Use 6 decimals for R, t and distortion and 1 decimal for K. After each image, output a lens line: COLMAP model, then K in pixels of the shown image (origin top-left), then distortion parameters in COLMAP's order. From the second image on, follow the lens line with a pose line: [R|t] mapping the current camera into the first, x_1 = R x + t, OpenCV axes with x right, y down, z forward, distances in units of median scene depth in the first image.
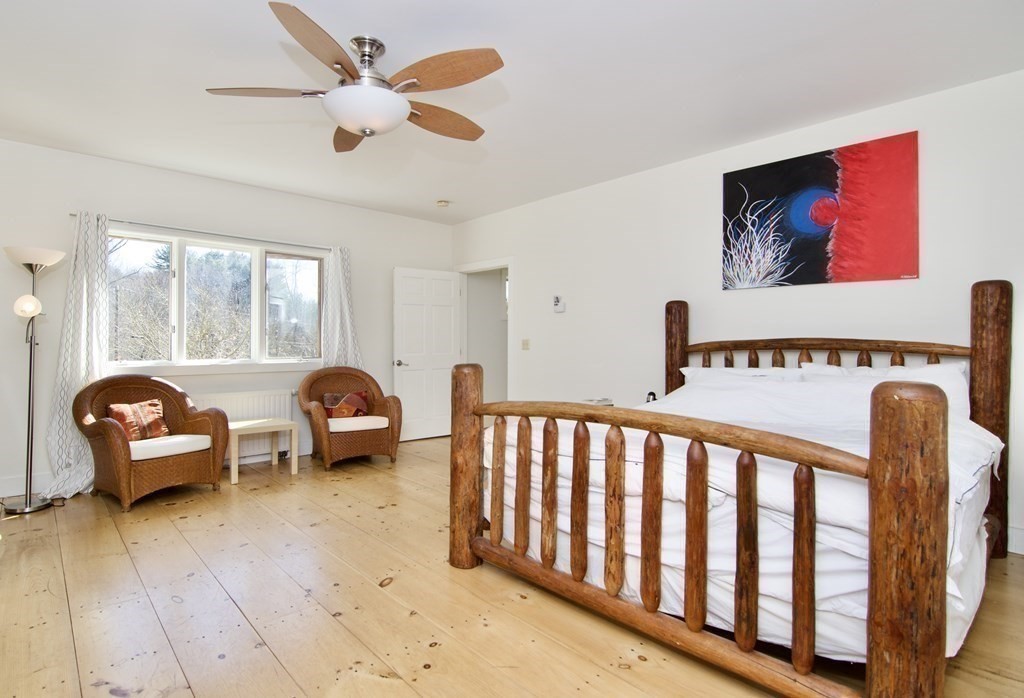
lens RADIAL K [[495.2, 0, 510.5], [0, 495.2, 349.7], [0, 0, 1]] dist [-0.026343, -0.000768]
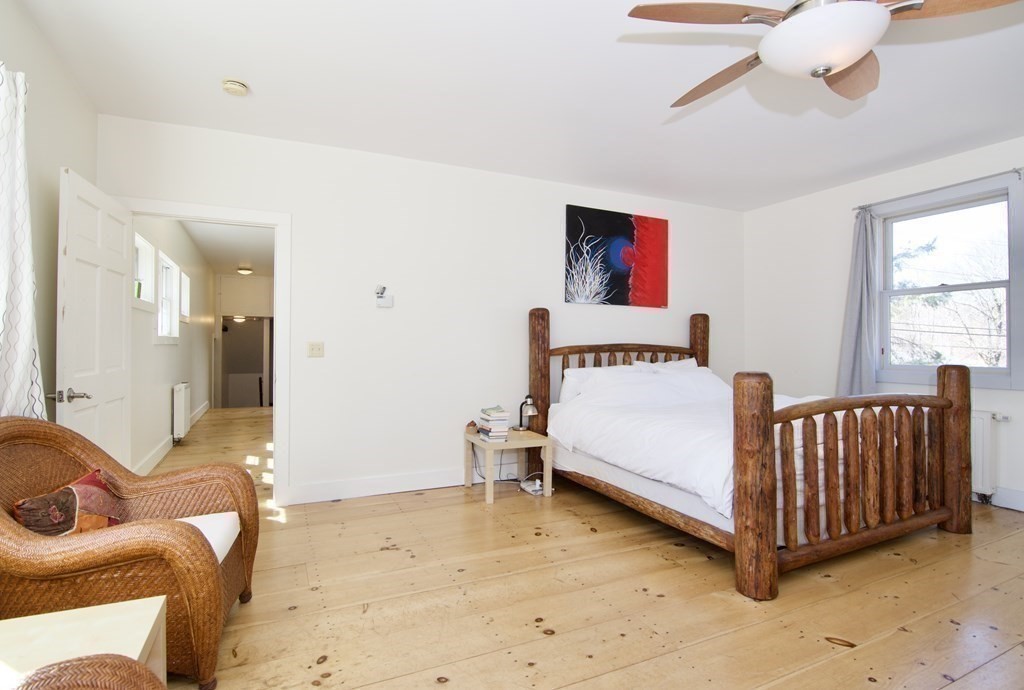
lens RADIAL K [[487.1, 0, 509.2], [0, 487.1, 340.4], [0, 0, 1]] dist [-0.005736, -0.002007]
pose [[0.342345, 0.005867, 0.939556, -0.756667], [0.007815, 0.999928, -0.009091, -0.021194], [-0.939542, 0.010454, 0.342274, 0.770876]]
